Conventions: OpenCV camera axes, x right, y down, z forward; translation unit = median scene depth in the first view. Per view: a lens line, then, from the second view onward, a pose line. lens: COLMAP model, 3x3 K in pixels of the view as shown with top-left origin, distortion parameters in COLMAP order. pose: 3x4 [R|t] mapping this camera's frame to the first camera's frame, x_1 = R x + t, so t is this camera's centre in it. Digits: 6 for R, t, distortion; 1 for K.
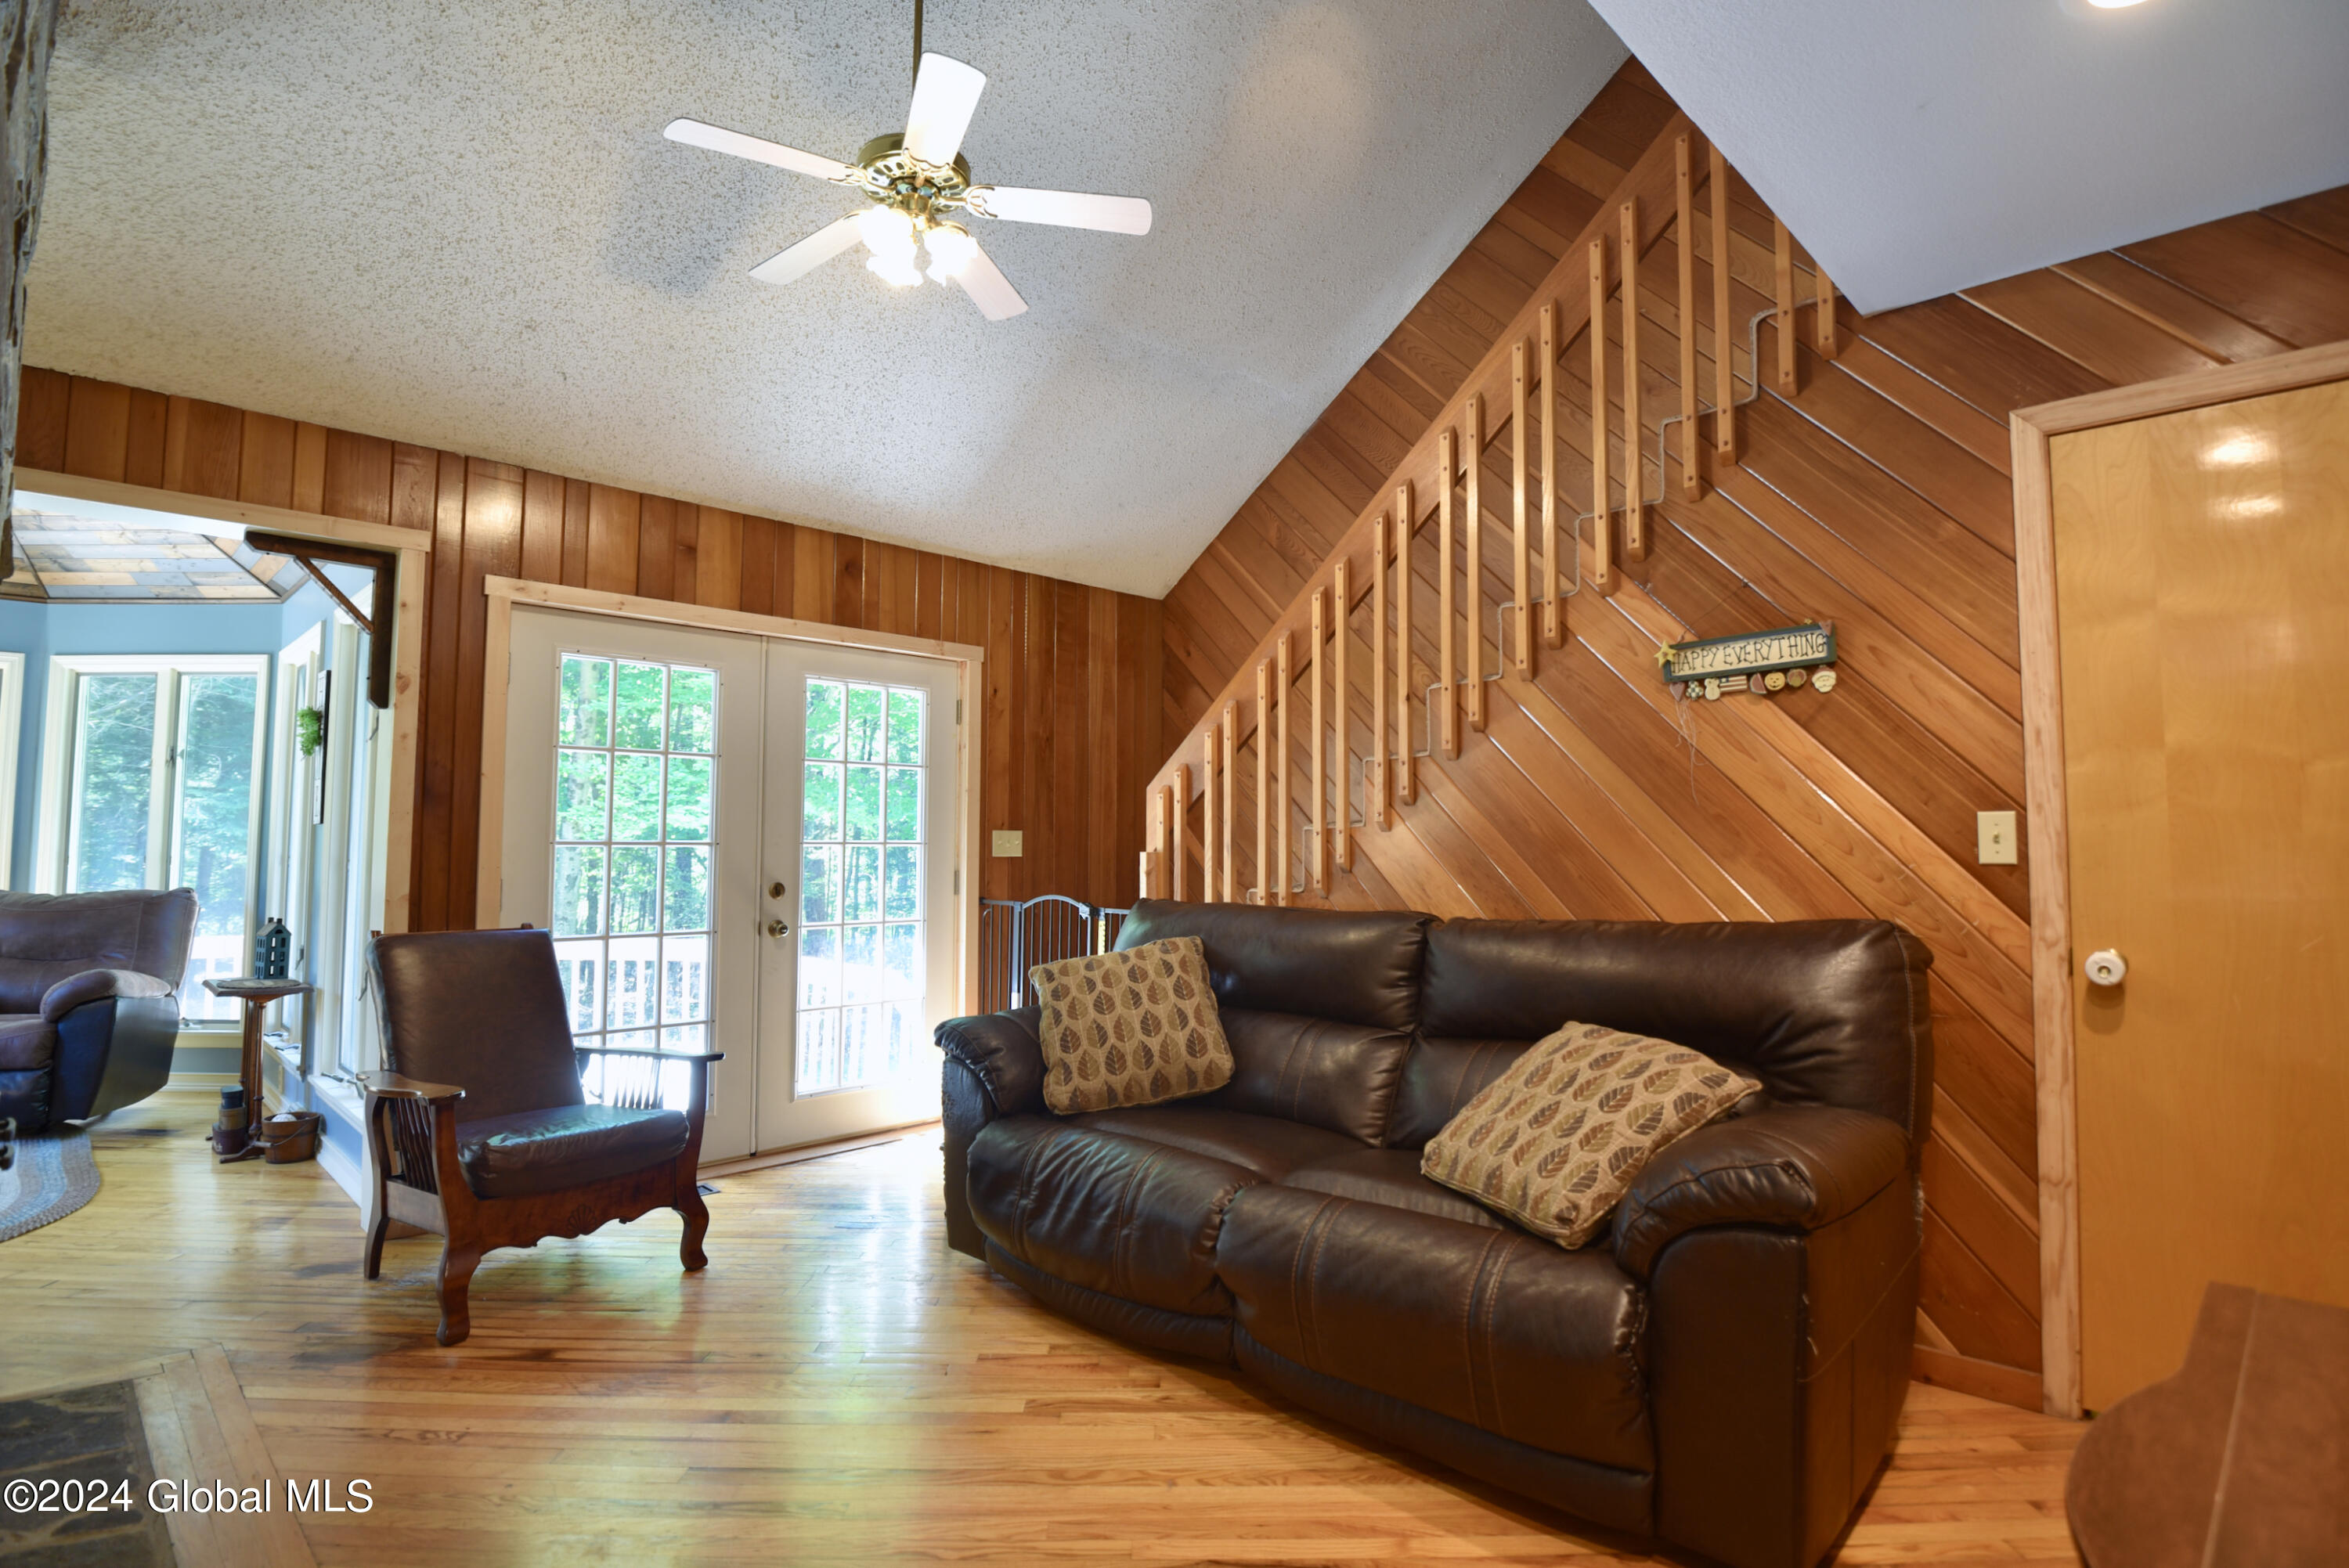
lens RADIAL K [[1169.1, 0, 1183.6], [0, 1169.1, 781.7], [0, 0, 1]] dist [-0.021391, -0.006028]
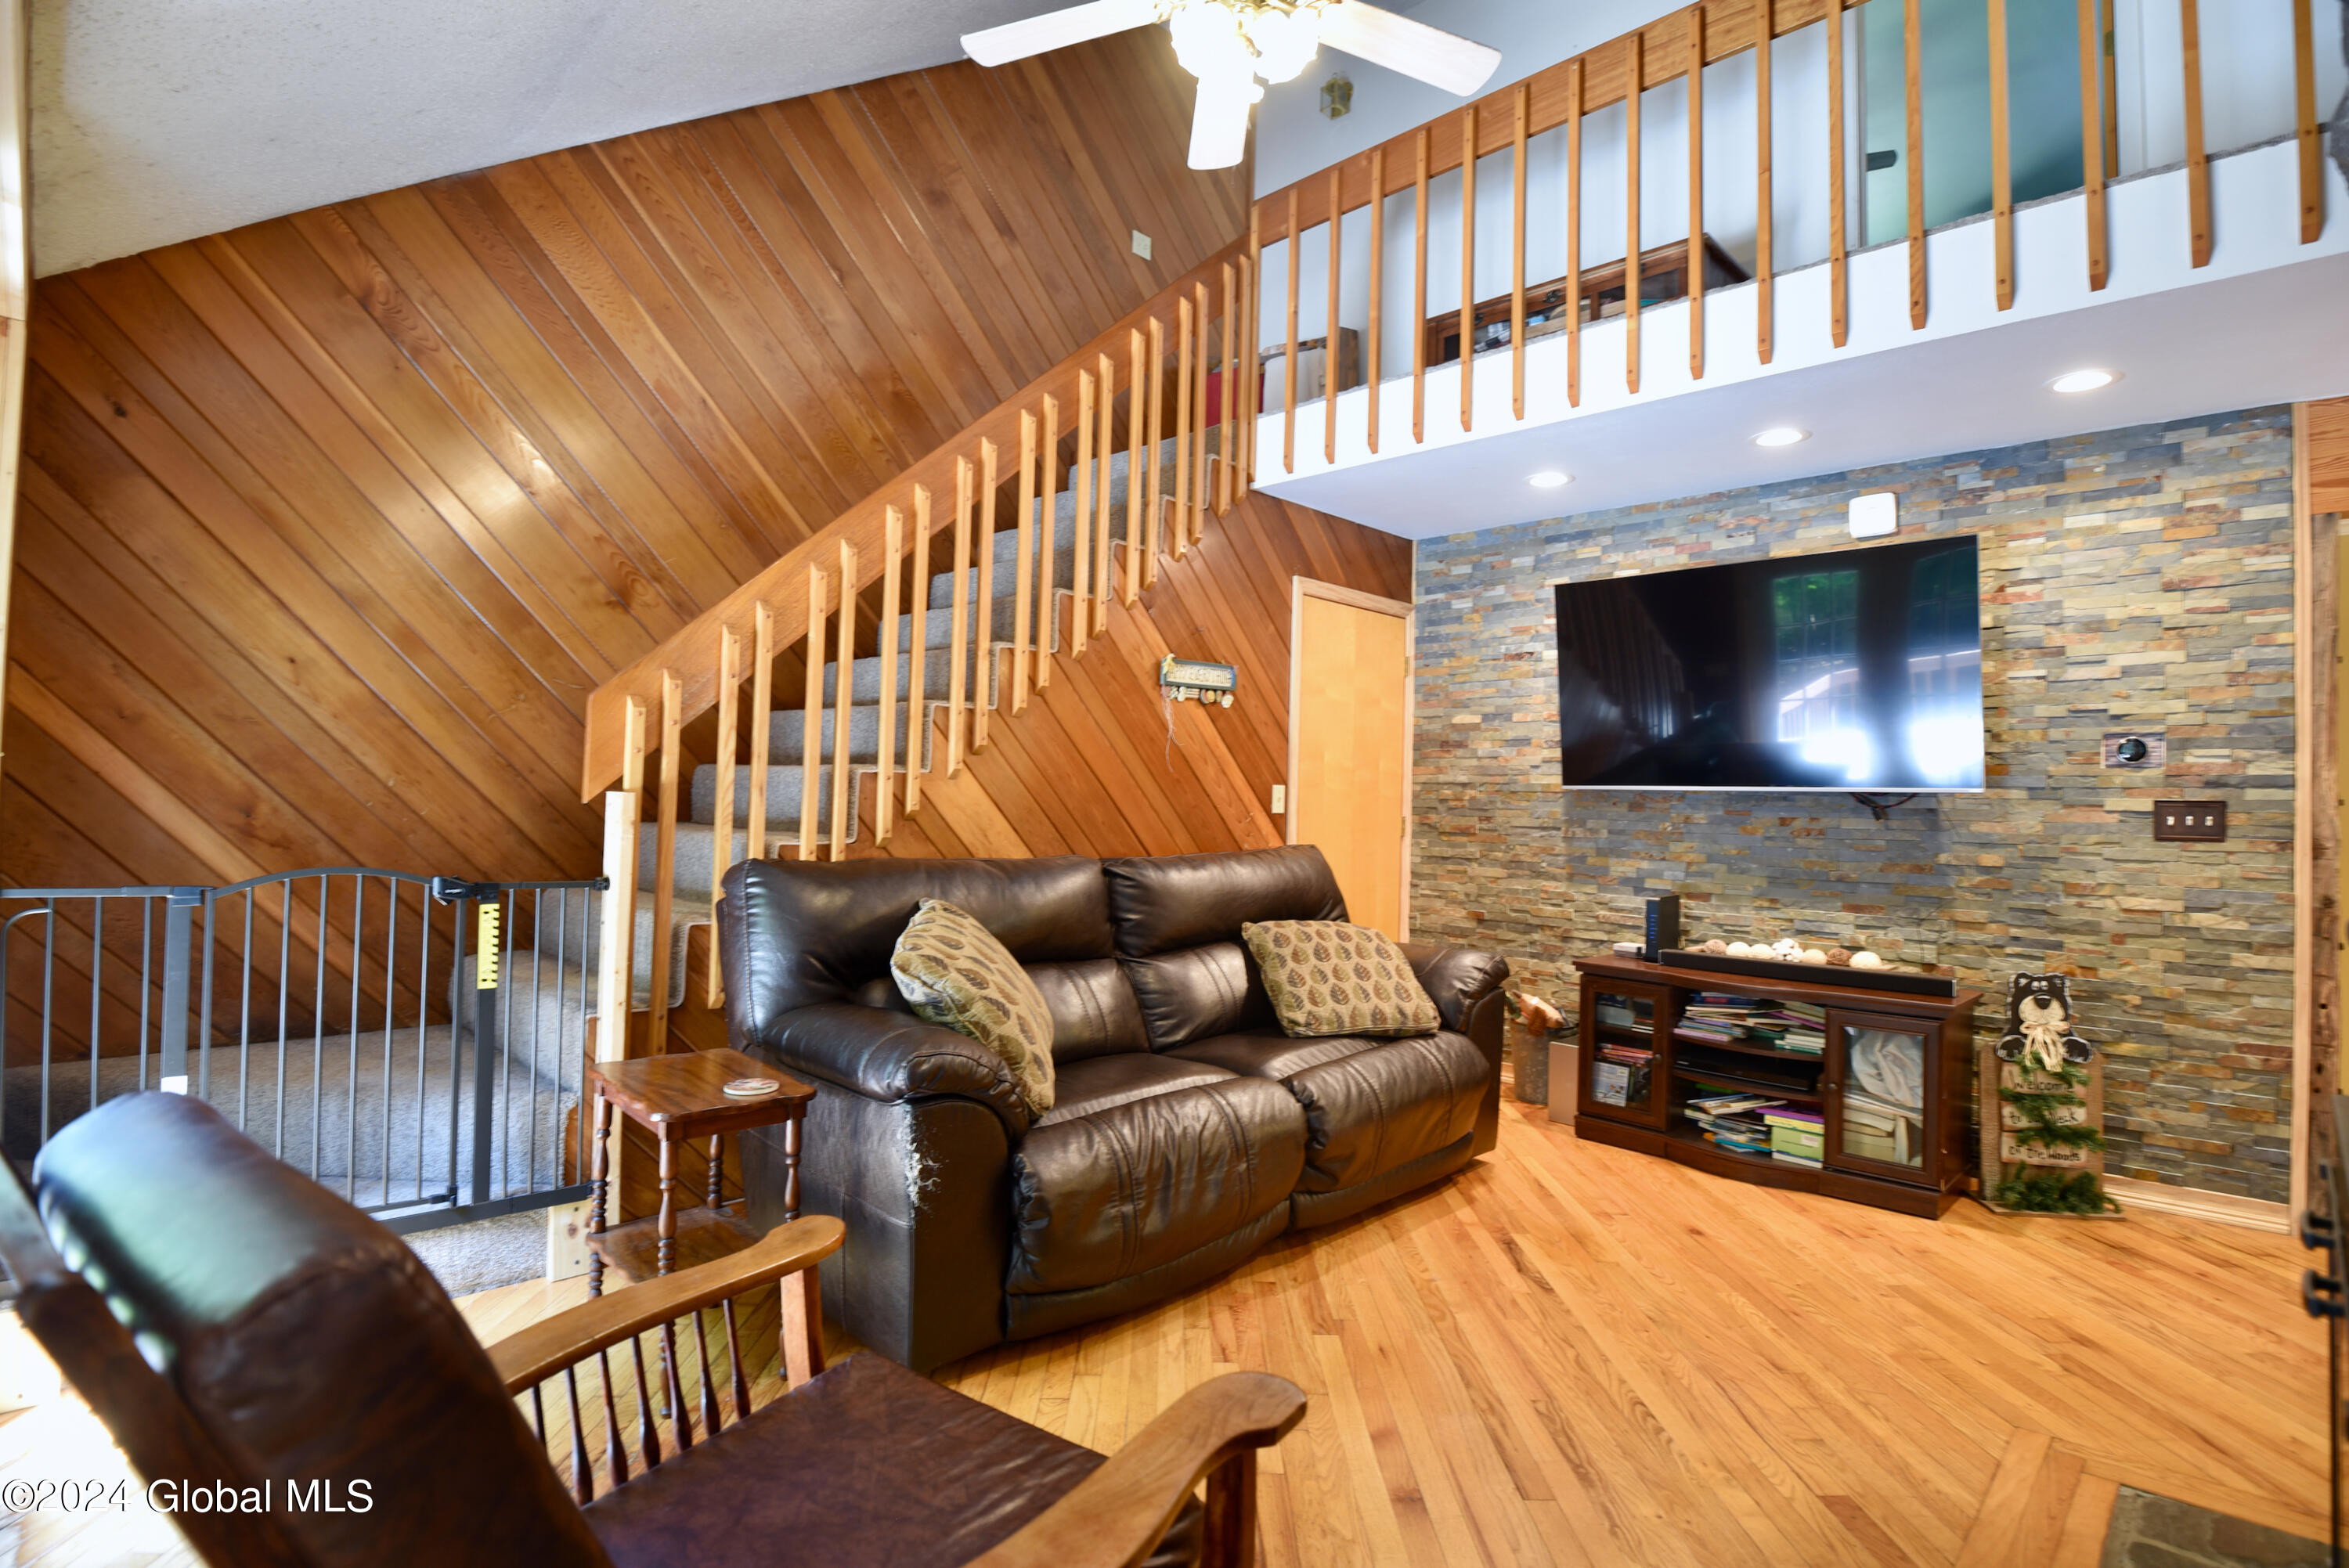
lens RADIAL K [[1139.9, 0, 1182.1], [0, 1139.9, 777.8], [0, 0, 1]] dist [-0.030139, -0.001464]
pose [[-0.003616, 0.024868, 0.999684, -0.890046], [-0.084561, 0.996102, -0.025084, 0.056547], [-0.996412, -0.084625, -0.001499, 0.895458]]
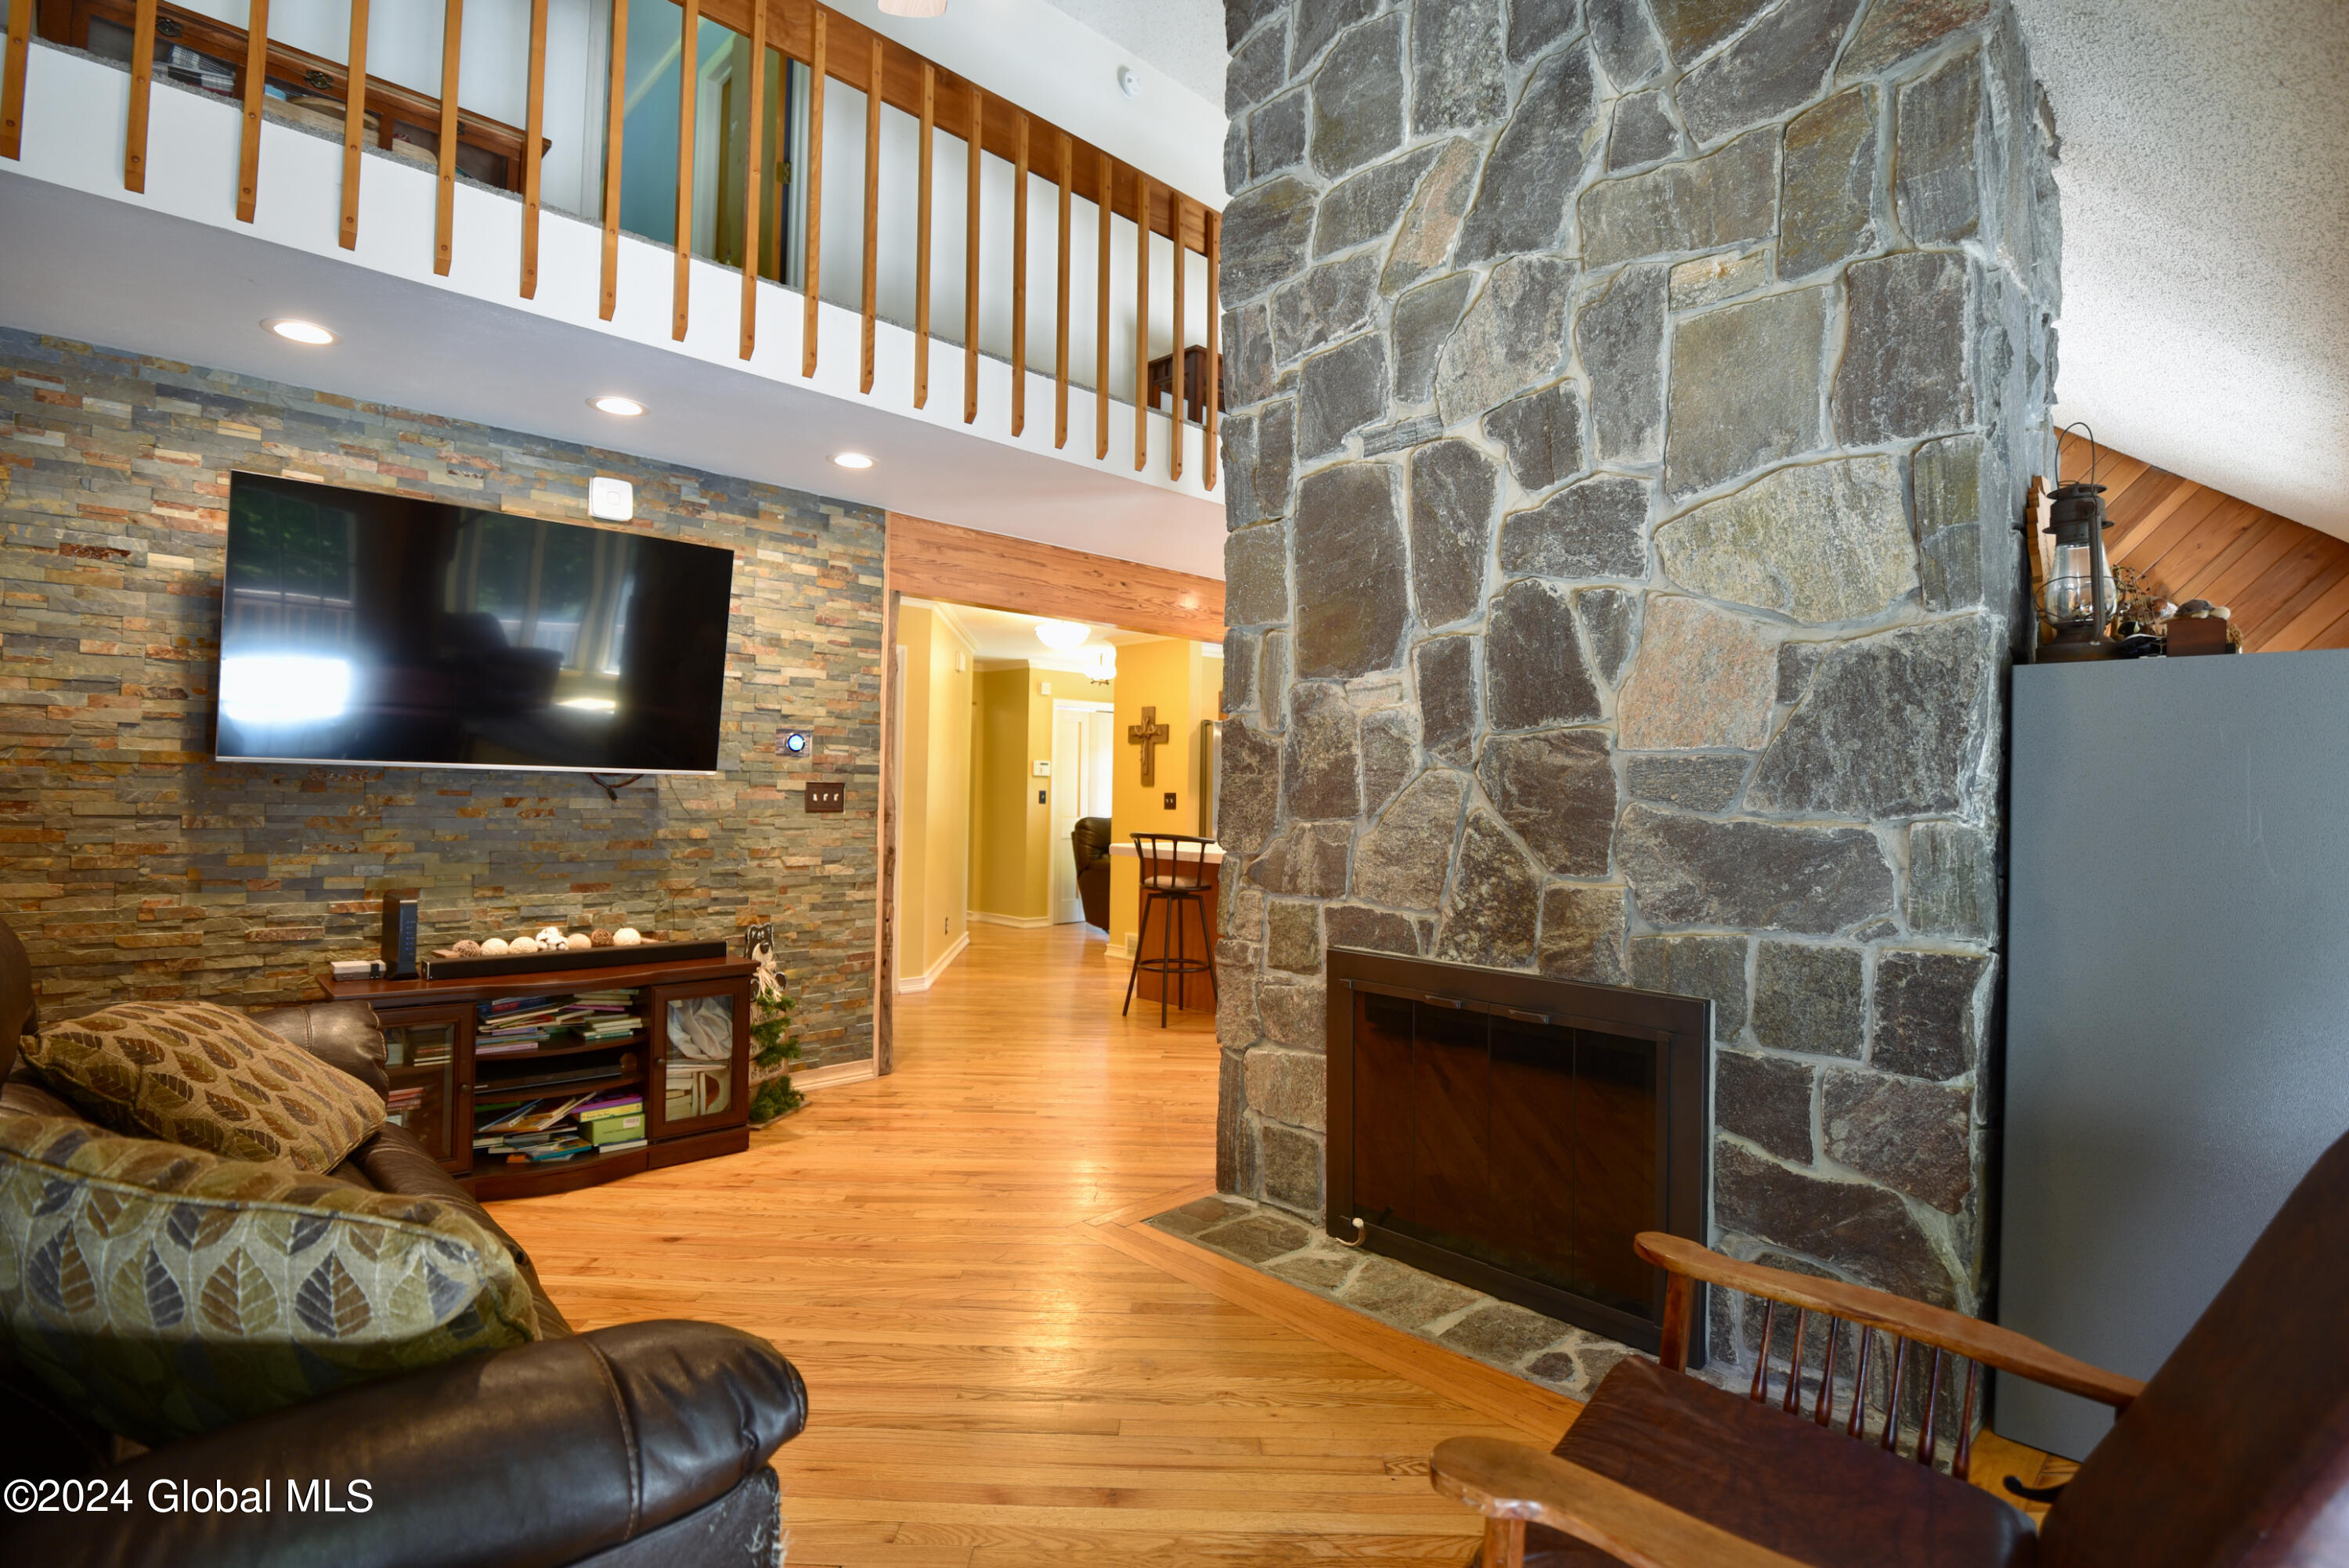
lens RADIAL K [[1144.7, 0, 1183.5], [0, 1144.7, 780.5], [0, 0, 1]] dist [-0.022837, -0.004969]
pose [[-0.999578, -0.020312, 0.020756, -0.337801], [-0.021757, 0.997173, -0.071927, 0.063725], [-0.019236, -0.072348, -0.997194, 1.385017]]
